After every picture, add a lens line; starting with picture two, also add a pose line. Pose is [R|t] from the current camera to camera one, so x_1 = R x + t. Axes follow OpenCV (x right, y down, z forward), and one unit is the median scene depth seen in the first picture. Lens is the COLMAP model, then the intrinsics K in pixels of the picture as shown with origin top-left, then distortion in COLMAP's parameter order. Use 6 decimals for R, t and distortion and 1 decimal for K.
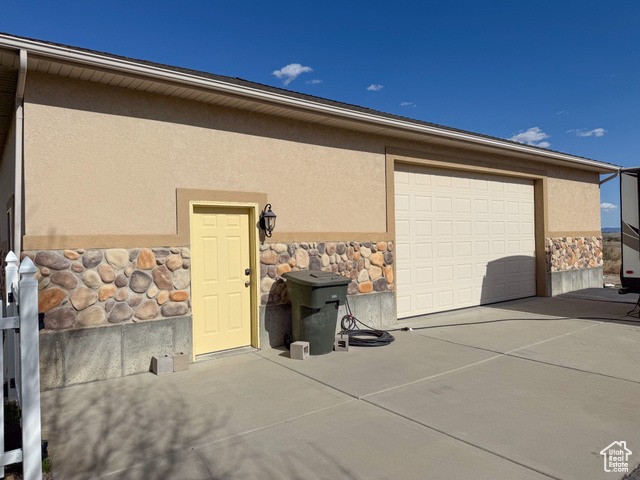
lens RADIAL K [[450.9, 0, 320.0], [0, 450.9, 240.0], [0, 0, 1]] dist [0.042685, -0.000461]
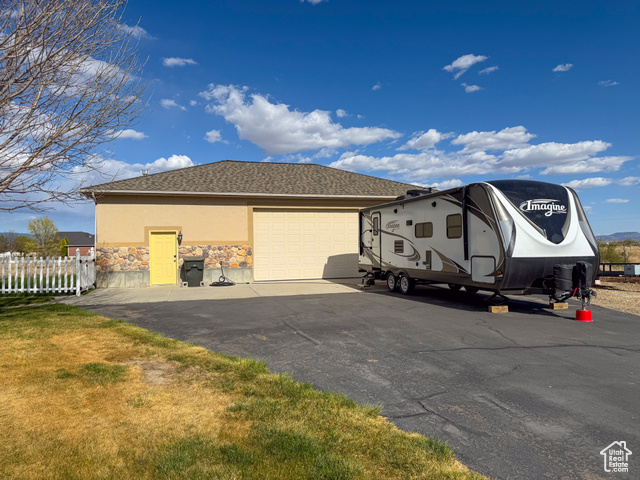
lens RADIAL K [[450.9, 0, 320.0], [0, 450.9, 240.0], [0, 0, 1]] dist [0.042685, -0.000461]
pose [[0.928782, 0.007502, -0.370551, 1.416385], [-0.006063, 0.999969, 0.005048, -0.037454], [0.370578, -0.002441, 0.928798, -1.013706]]
